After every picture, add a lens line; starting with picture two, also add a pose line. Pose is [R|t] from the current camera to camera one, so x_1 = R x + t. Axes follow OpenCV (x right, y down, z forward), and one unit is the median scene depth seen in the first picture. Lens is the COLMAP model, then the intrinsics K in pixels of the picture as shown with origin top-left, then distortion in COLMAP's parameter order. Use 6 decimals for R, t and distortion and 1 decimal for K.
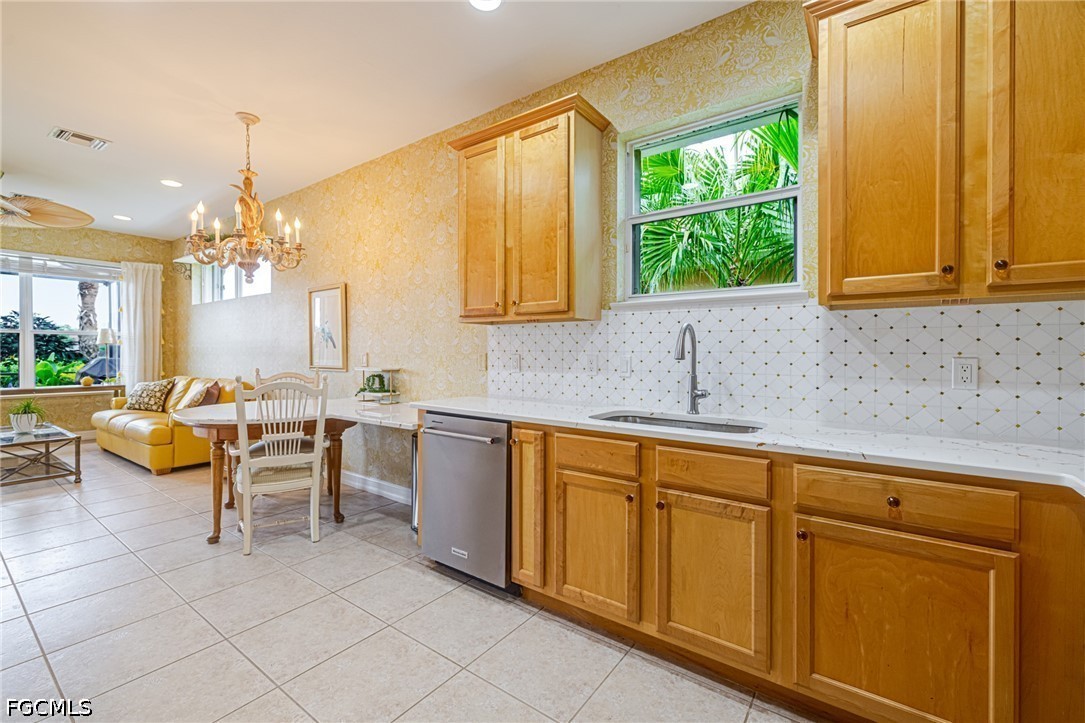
lens RADIAL K [[465.2, 0, 552.9], [0, 465.2, 353.0], [0, 0, 1]] dist [-0.006578, 0.002358]
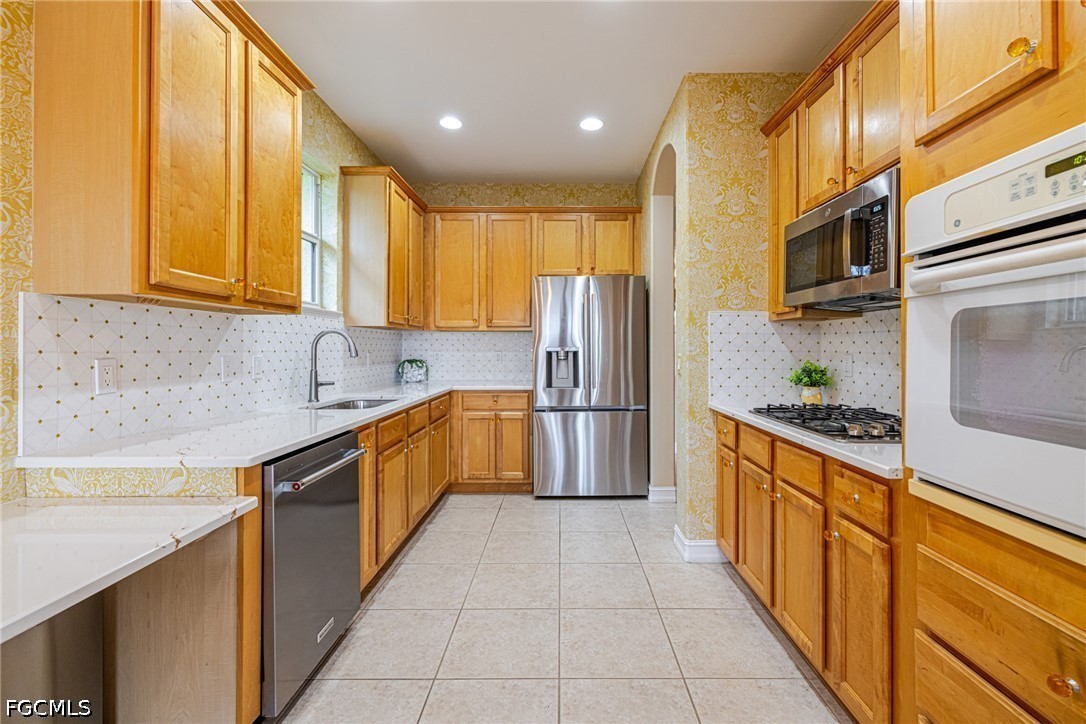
lens RADIAL K [[465.6, 0, 564.0], [0, 465.6, 346.4], [0, 0, 1]] dist [-0.006578, 0.002358]
pose [[-0.592450, 0.002624, 0.805603, -0.888766], [0.004058, 0.999992, -0.000273, -0.009700], [-0.805597, 0.003108, -0.592455, 0.995037]]
